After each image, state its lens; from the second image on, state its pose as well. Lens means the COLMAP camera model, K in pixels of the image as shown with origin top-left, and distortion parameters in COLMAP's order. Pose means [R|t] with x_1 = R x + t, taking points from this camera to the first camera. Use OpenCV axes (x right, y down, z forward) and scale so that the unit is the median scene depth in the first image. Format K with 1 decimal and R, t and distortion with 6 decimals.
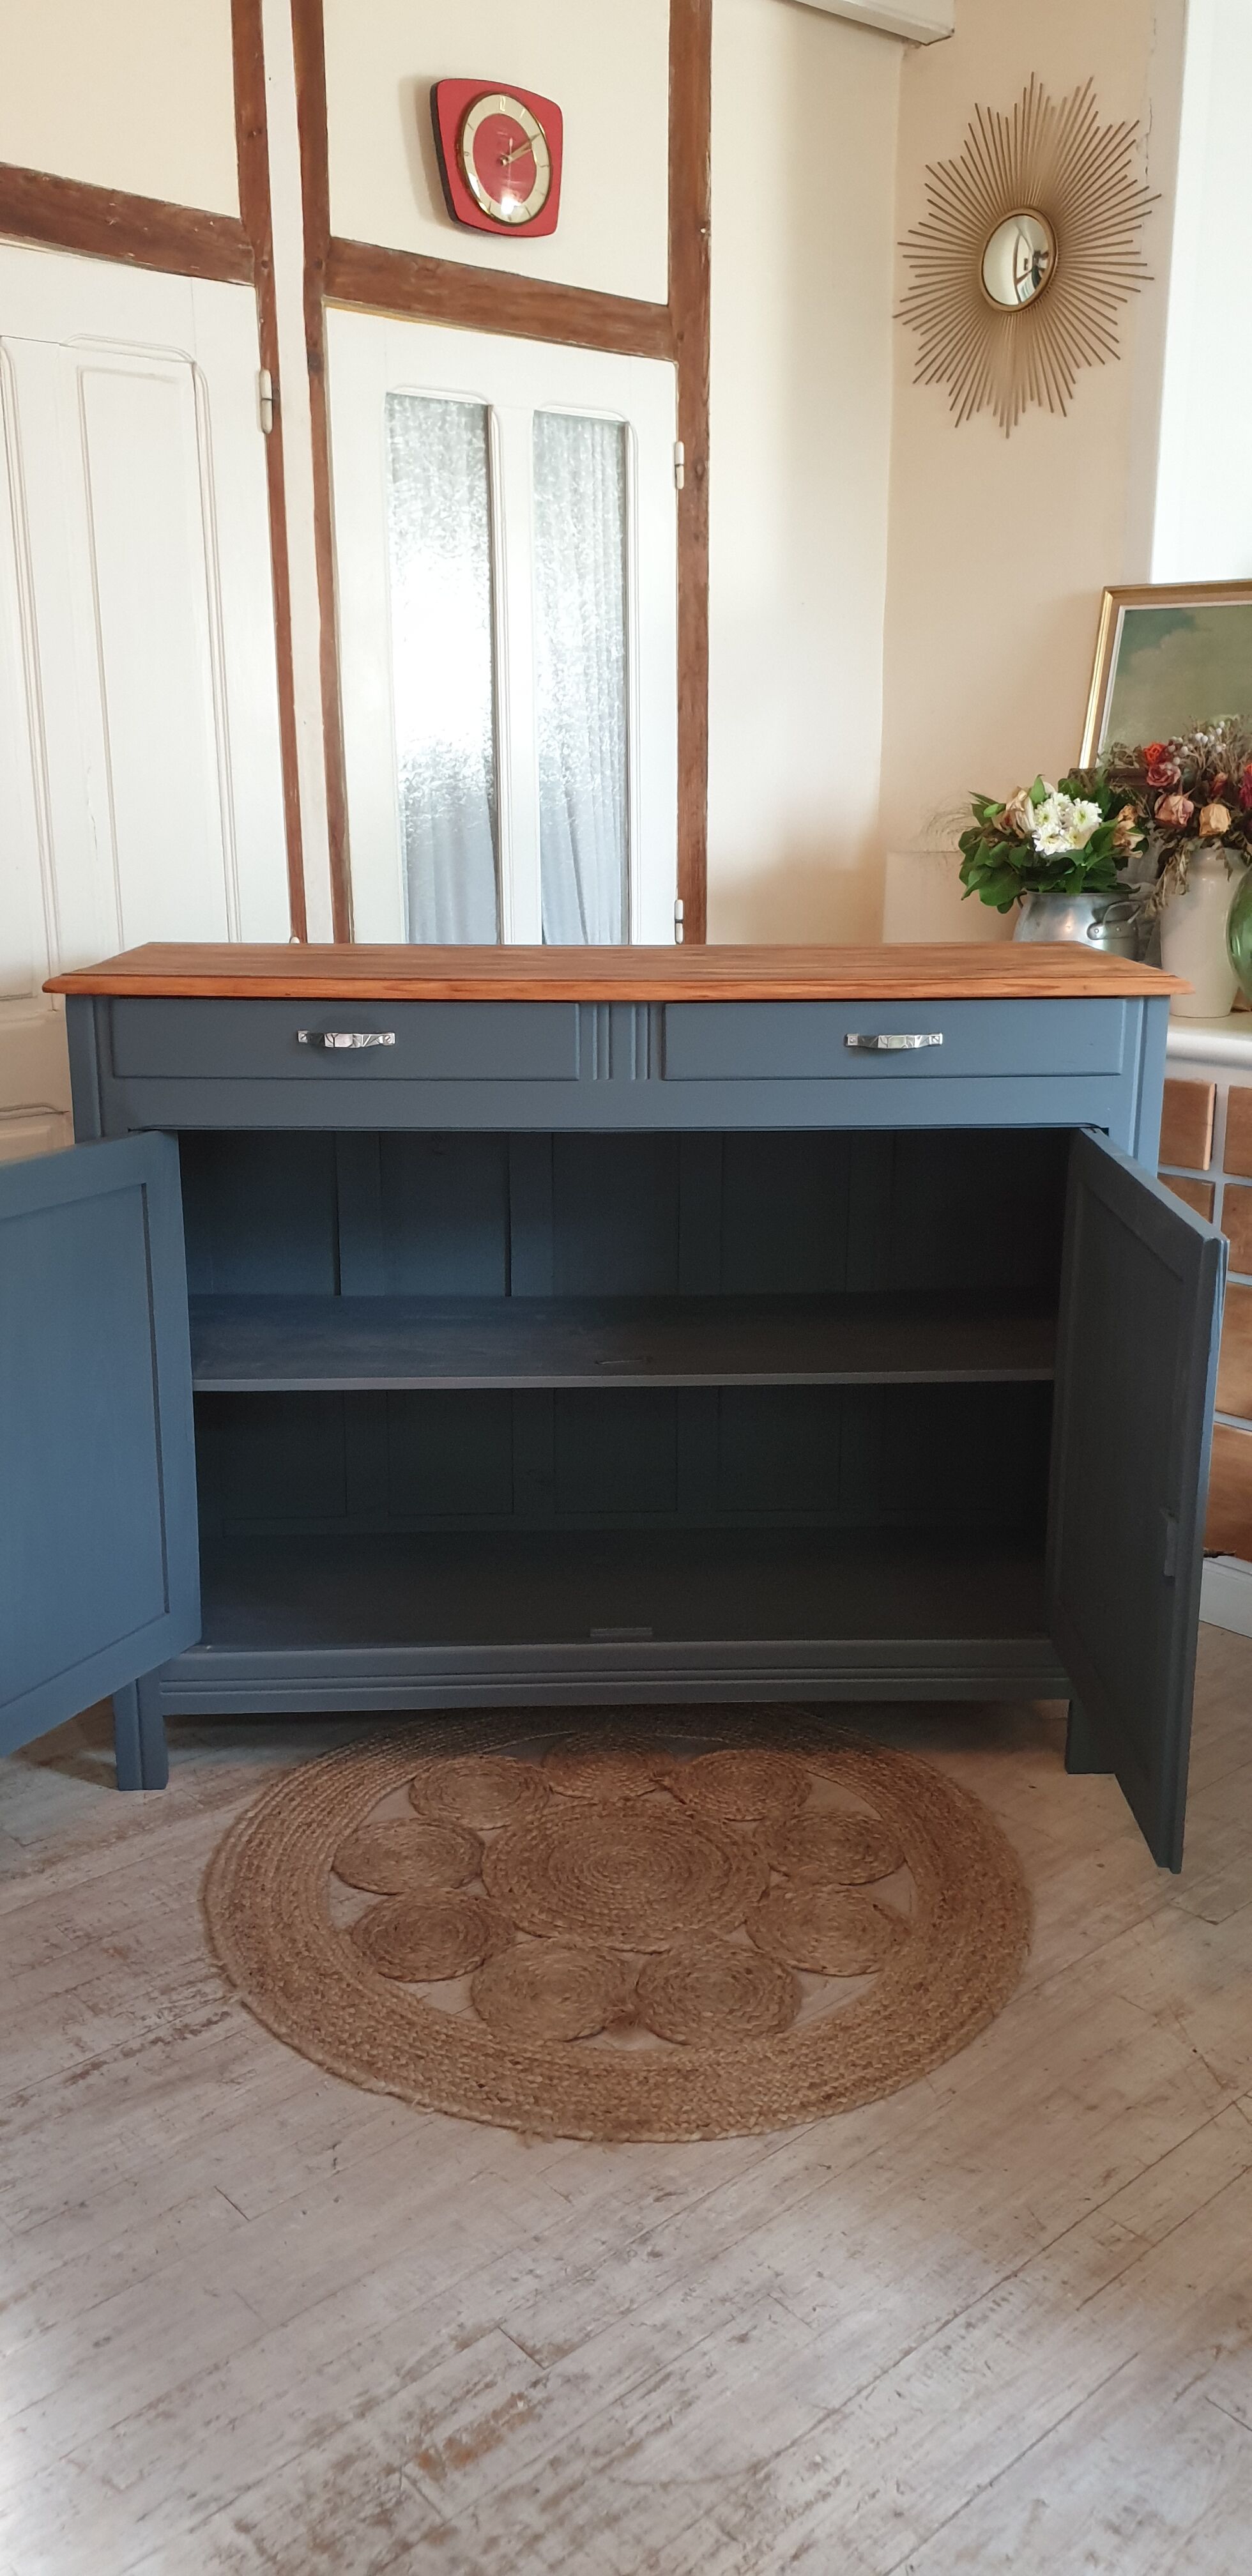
lens RADIAL K [[1969.6, 0, 650.7], [0, 1969.6, 1289.9], [0, 0, 1]] dist [-0.009219, 0.048956]
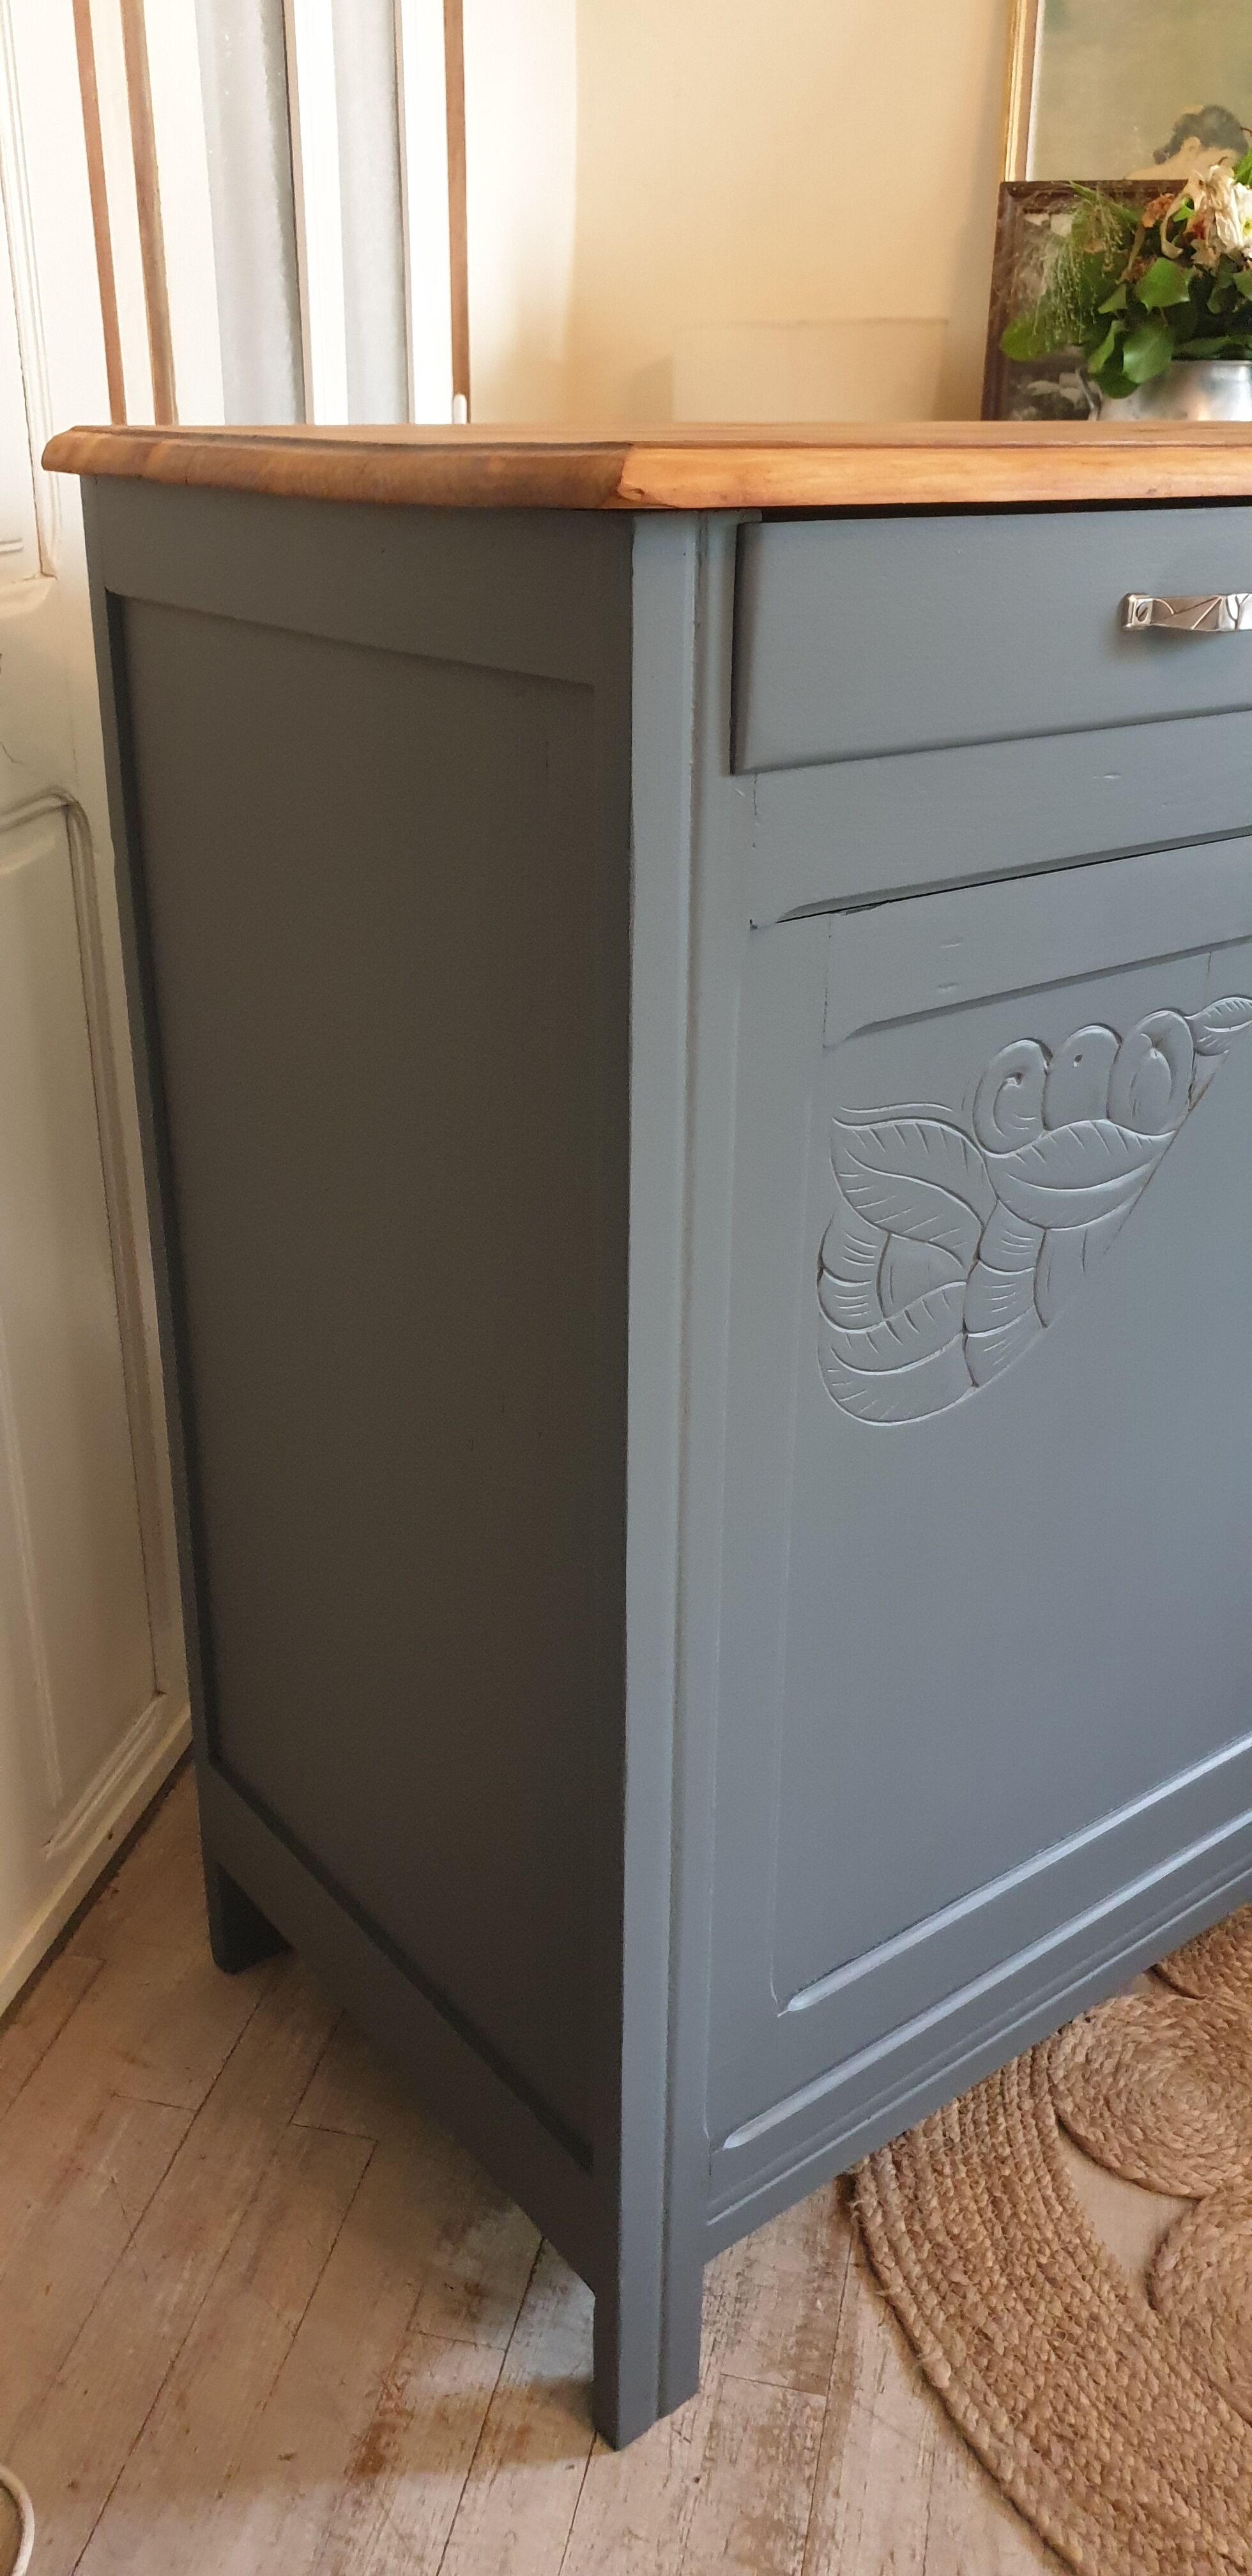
lens RADIAL K [[2007.6, 0, 626.0], [0, 2007.6, 1288.0], [0, 0, 1]] dist [-0.000059, 0.001934]
pose [[0.822259, -0.231001, 0.520123, -0.475784], [0.140660, 0.968054, 0.207572, -0.095024], [-0.551457, -0.097518, 0.828484, 0.707746]]
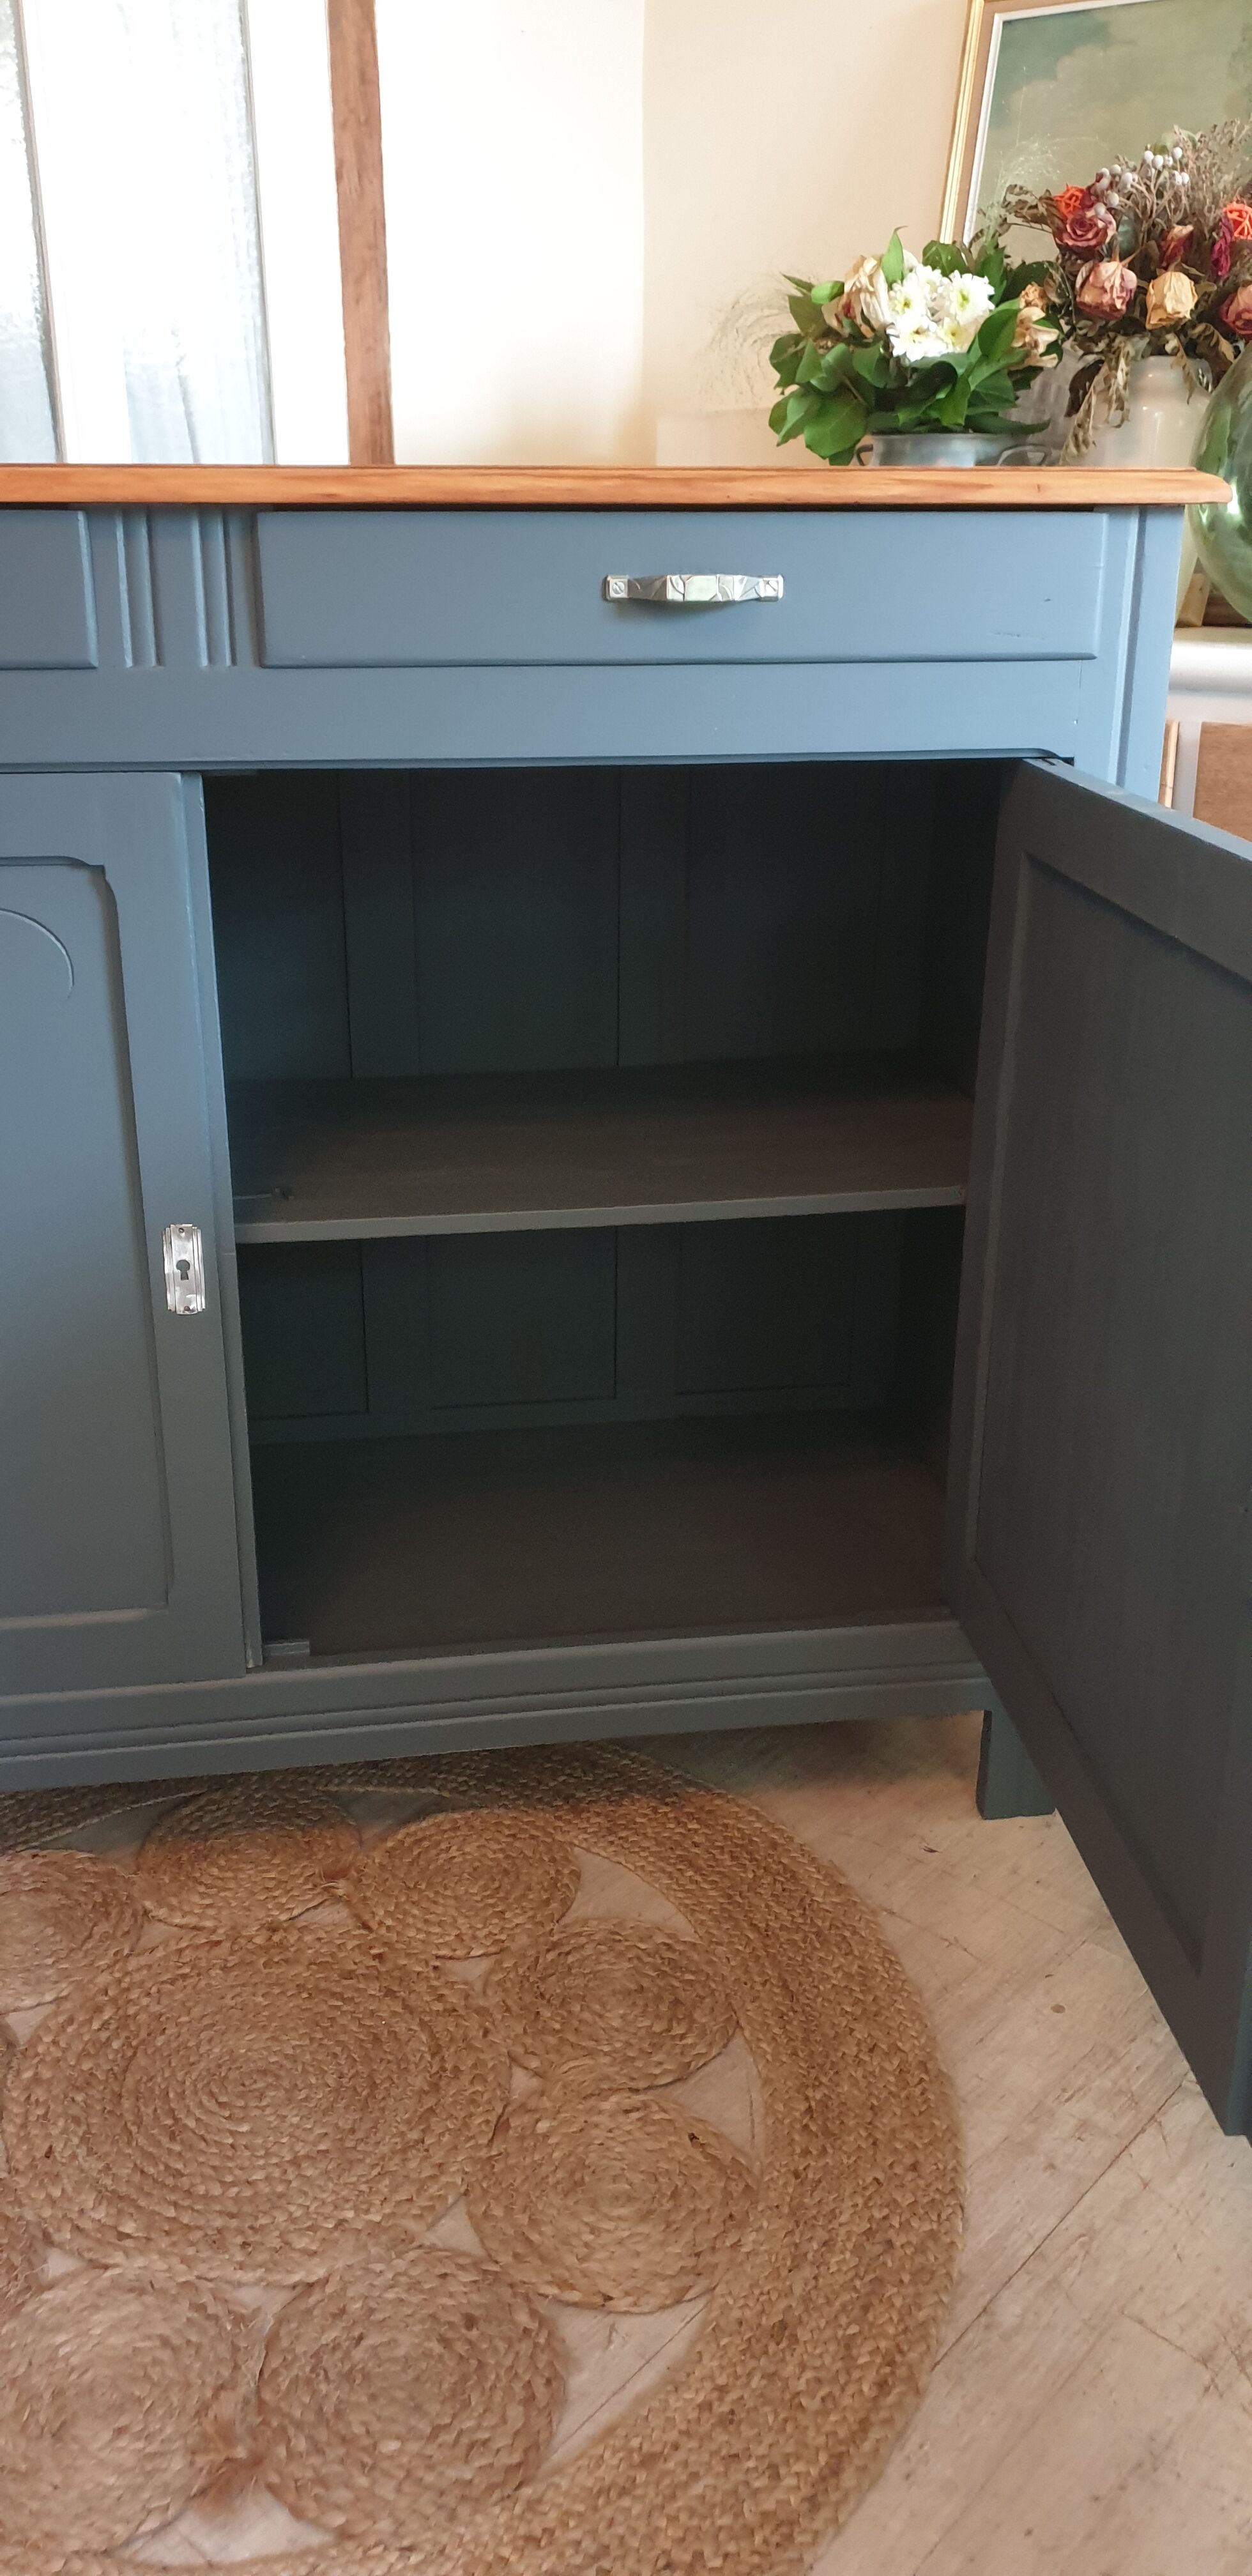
lens RADIAL K [[1968.9, 0, 634.0], [0, 1968.9, 1281.9], [0, 0, 1]] dist [-0.006623, 0.048248]
pose [[0.993813, -0.037796, 0.104434, 0.044207], [0.025630, 0.992980, 0.115472, -0.002282], [-0.108066, -0.112081, 0.987805, 0.440614]]
